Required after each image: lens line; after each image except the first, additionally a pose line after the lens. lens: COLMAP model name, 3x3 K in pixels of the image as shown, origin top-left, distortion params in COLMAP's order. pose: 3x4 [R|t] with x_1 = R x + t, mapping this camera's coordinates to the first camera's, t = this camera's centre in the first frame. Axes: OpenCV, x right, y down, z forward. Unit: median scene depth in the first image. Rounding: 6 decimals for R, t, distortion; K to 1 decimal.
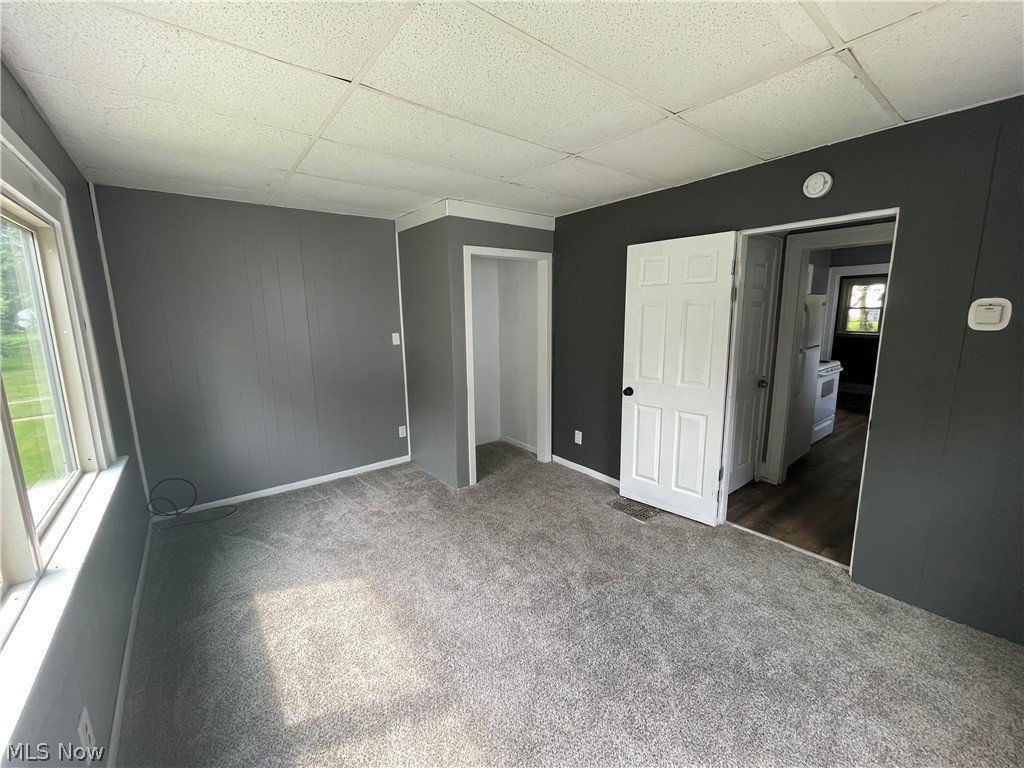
lens RADIAL K [[414.2, 0, 506.4], [0, 414.2, 382.2], [0, 0, 1]] dist [0.002529, 0.000016]
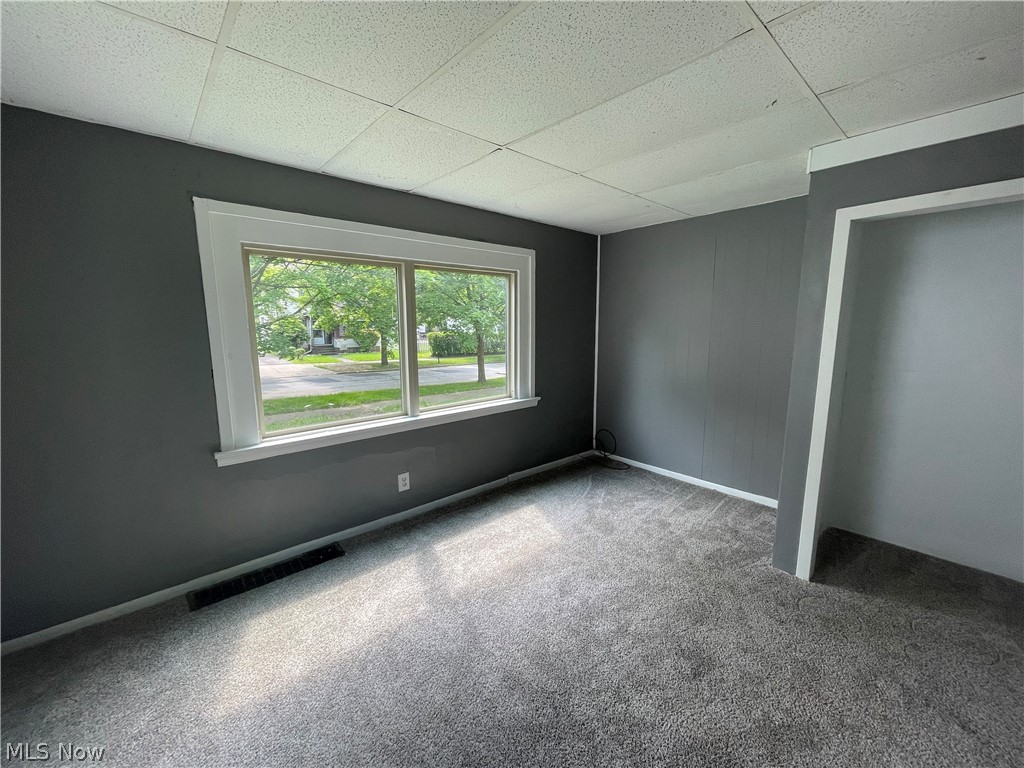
lens RADIAL K [[414.2, 0, 516.5], [0, 414.2, 379.7], [0, 0, 1]] dist [0.002529, 0.000016]
pose [[0.080254, 0.154307, -0.984758, 0.550916], [-0.170985, 0.975432, 0.138911, -0.082886], [0.982000, 0.157231, 0.104666, 0.509568]]
